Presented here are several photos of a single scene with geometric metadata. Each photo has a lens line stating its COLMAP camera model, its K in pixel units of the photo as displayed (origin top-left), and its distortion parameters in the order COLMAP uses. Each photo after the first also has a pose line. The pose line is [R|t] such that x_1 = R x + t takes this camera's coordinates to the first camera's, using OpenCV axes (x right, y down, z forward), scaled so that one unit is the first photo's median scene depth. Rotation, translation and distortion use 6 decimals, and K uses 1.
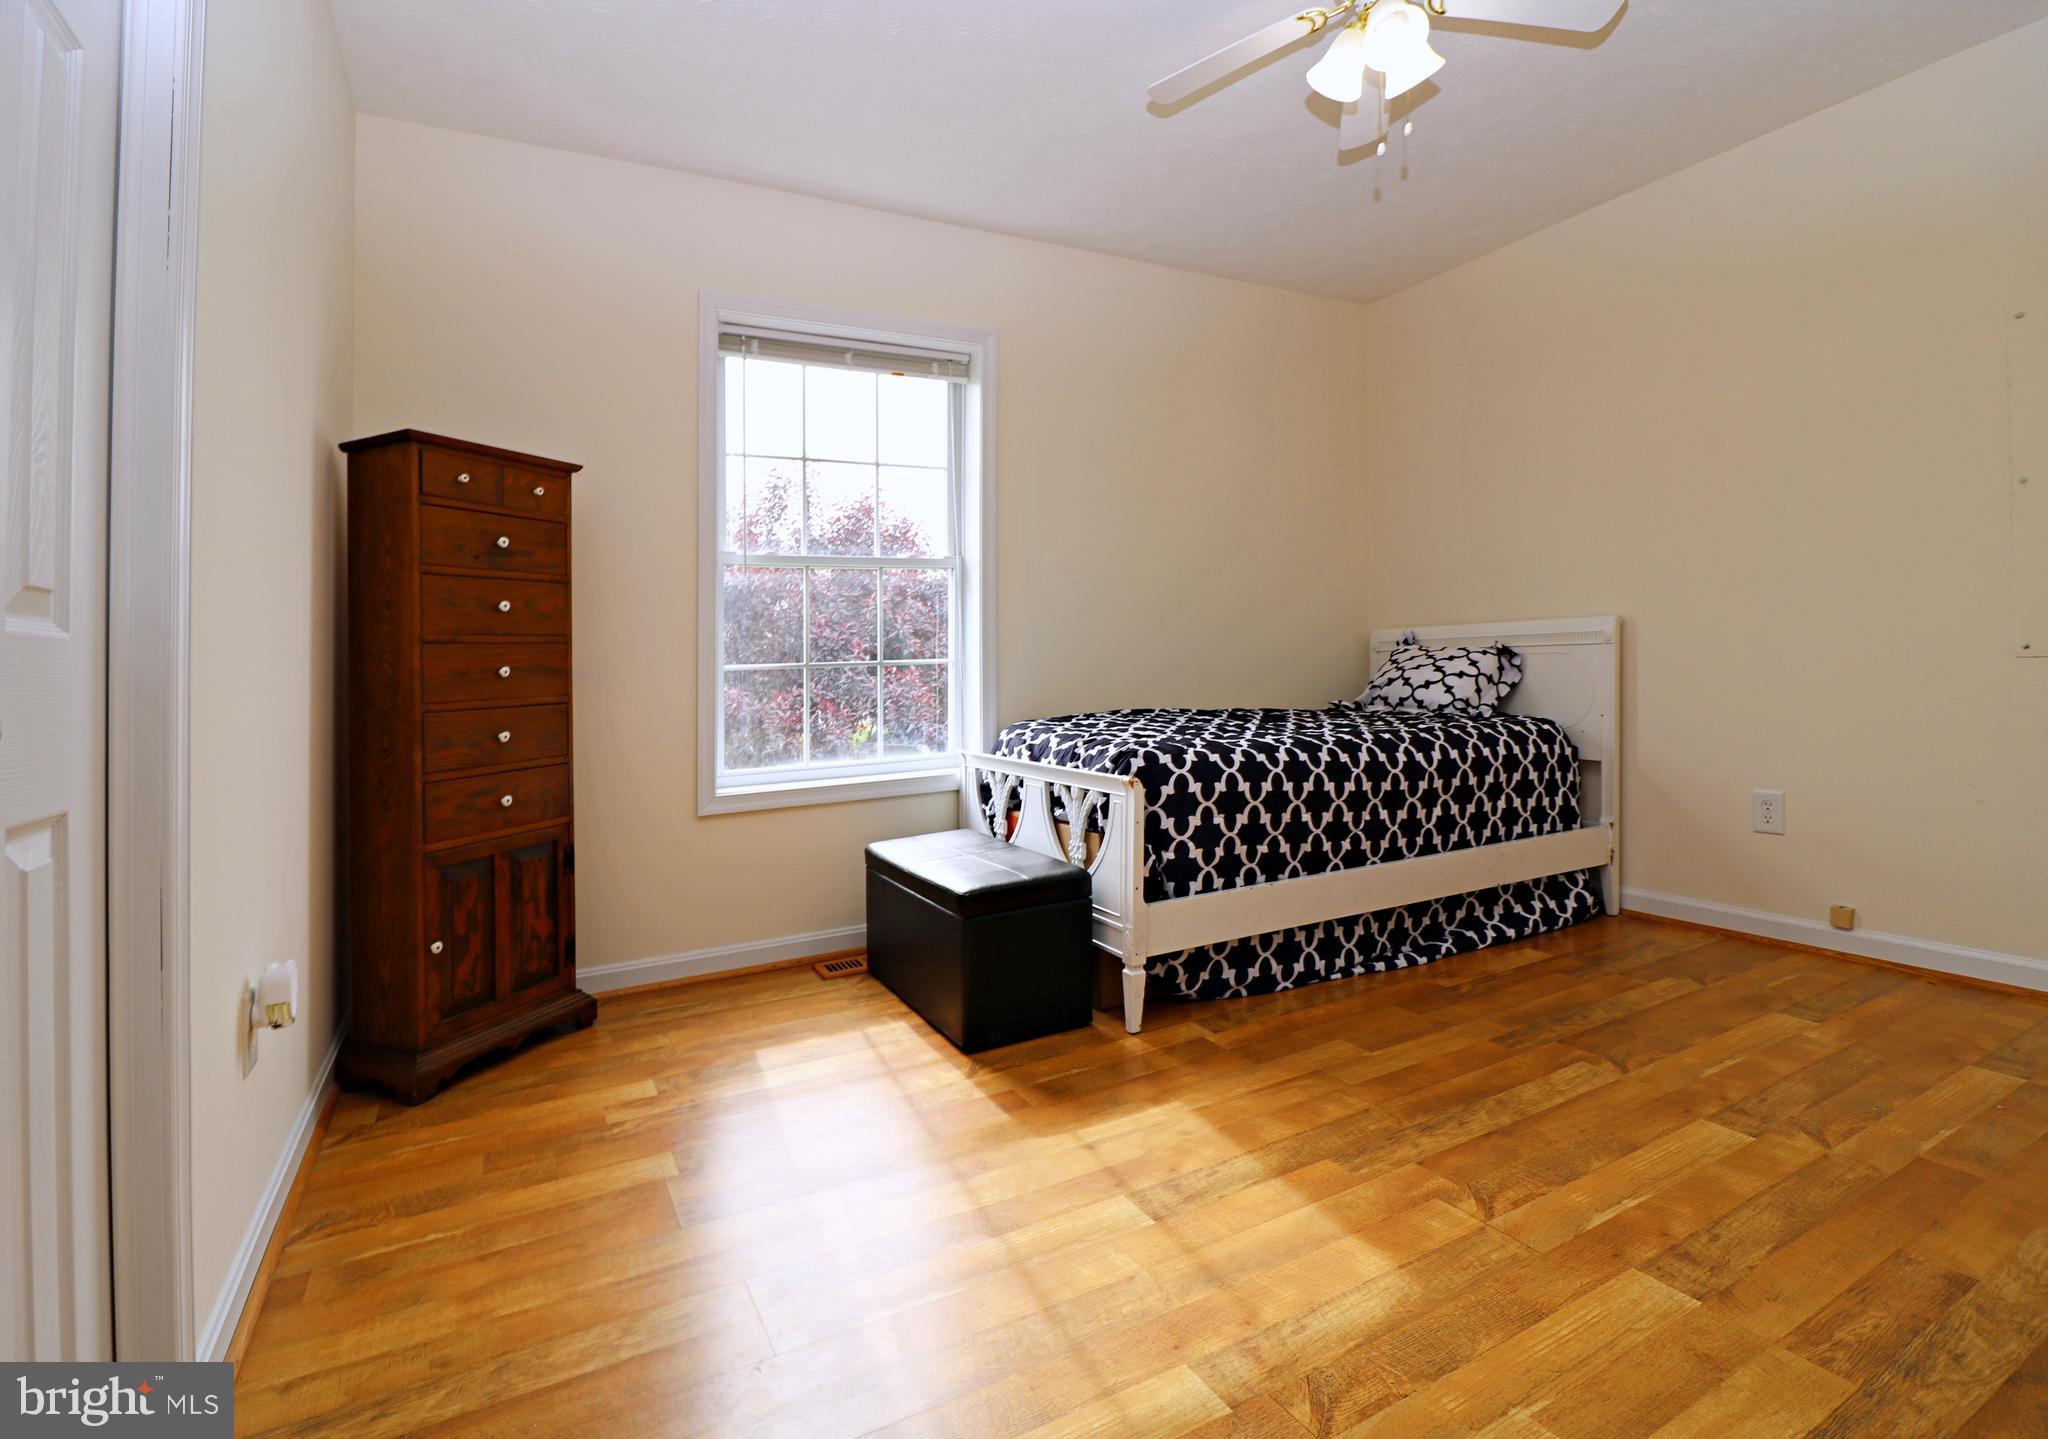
lens RADIAL K [[968.9, 0, 1024.2], [0, 968.9, 728.9], [0, 0, 1]] dist [-0.008354, -0.004625]
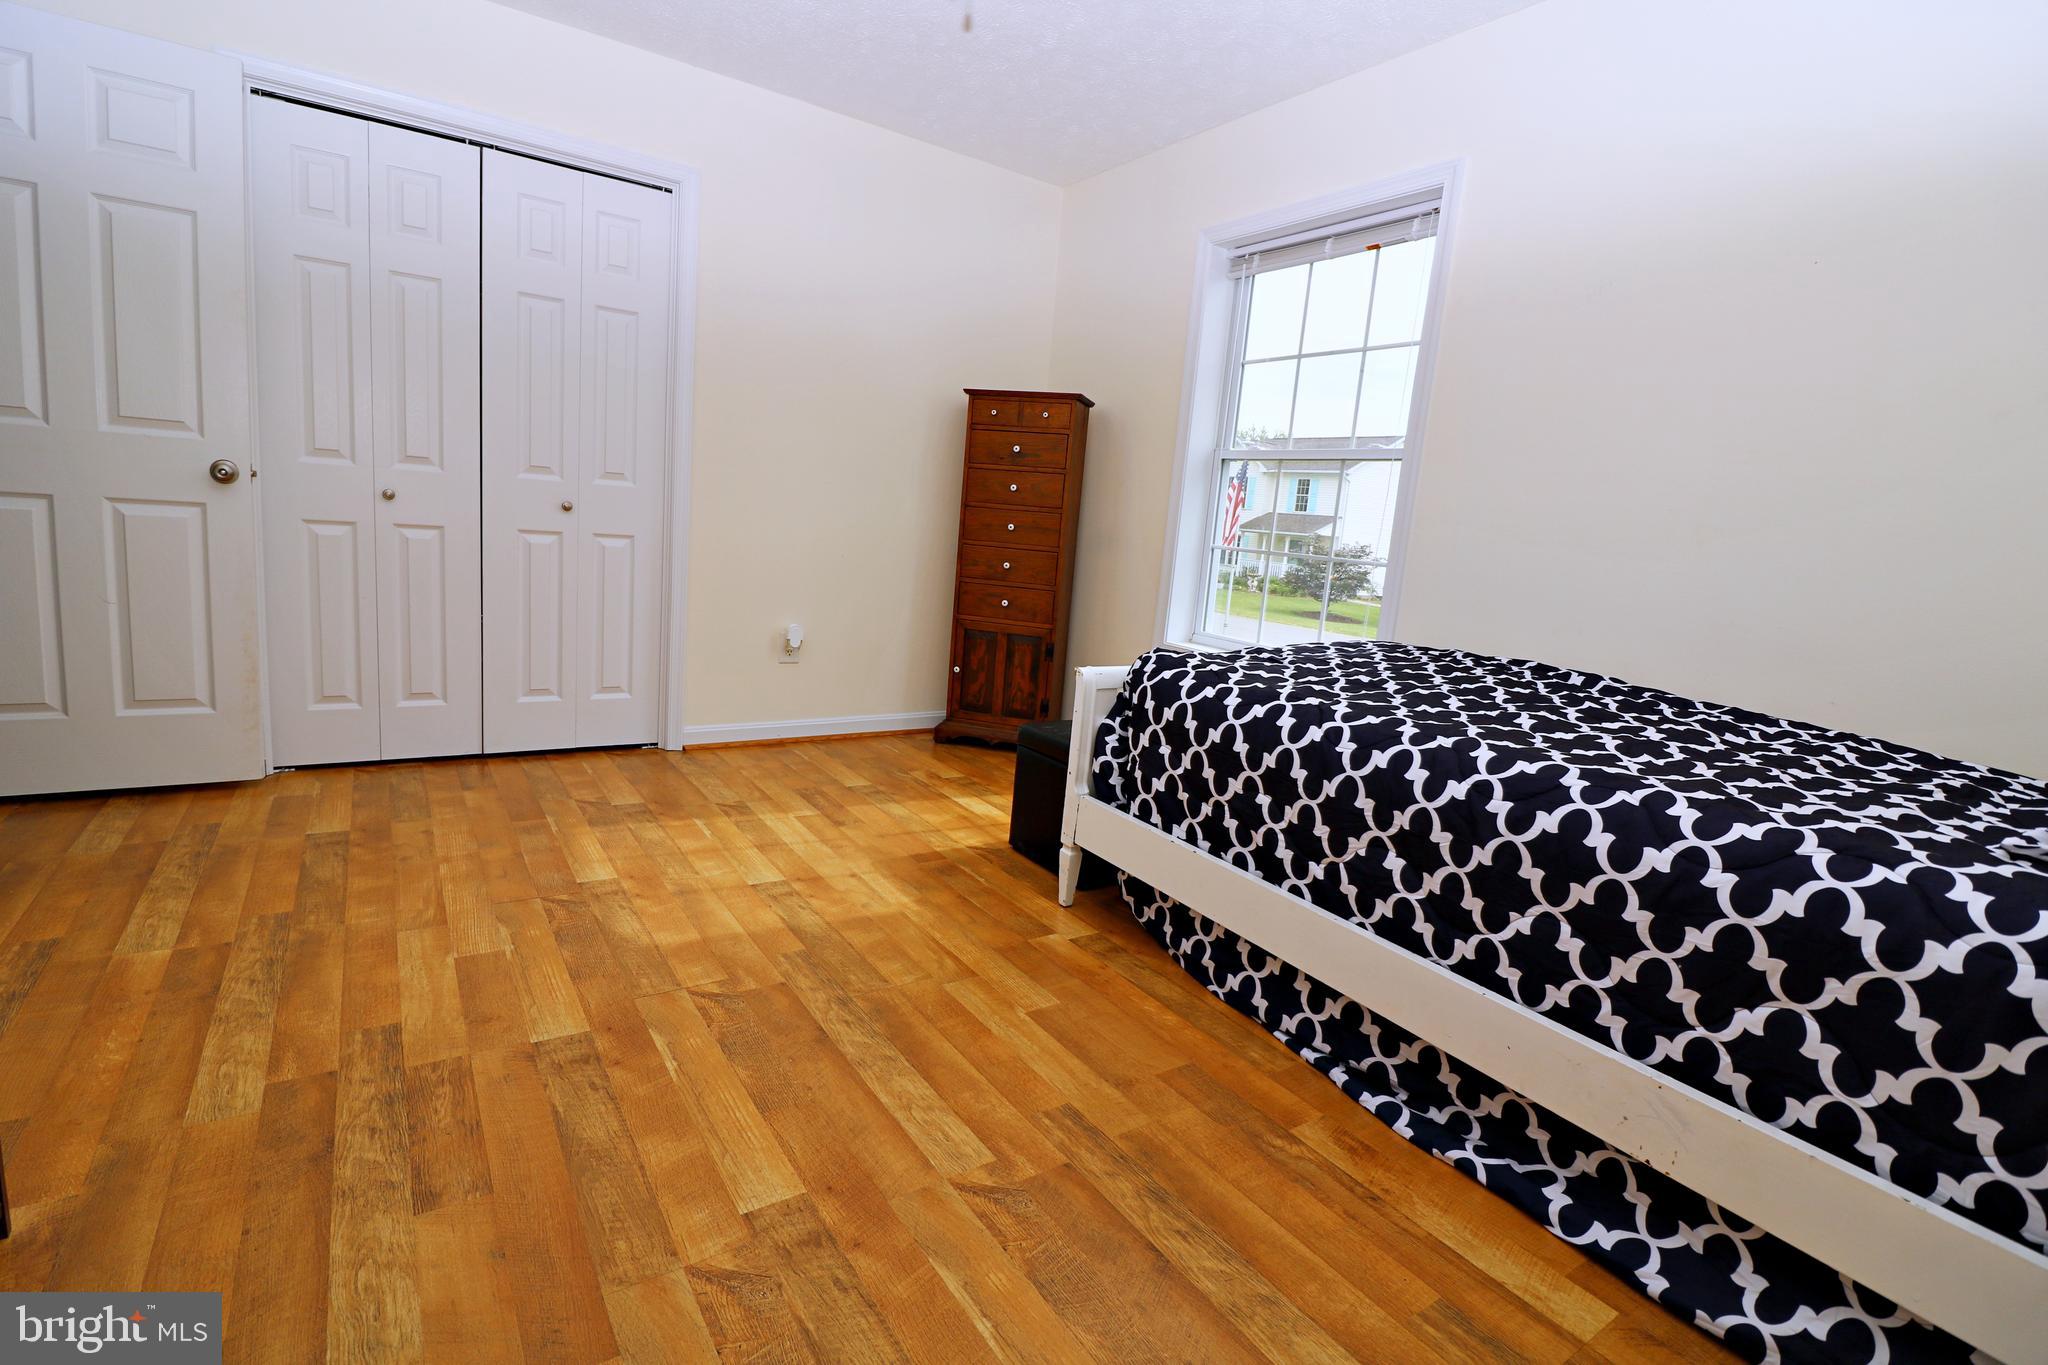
lens RADIAL K [[945.0, 0, 1020.8], [0, 945.0, 672.0], [0, 0, 1]] dist [-0.010161, -0.006762]
pose [[0.090157, 0.196420, -0.976366, 1.205040], [-0.159104, 0.970608, 0.180570, -0.121530], [0.983137, 0.139064, 0.118758, 0.916225]]
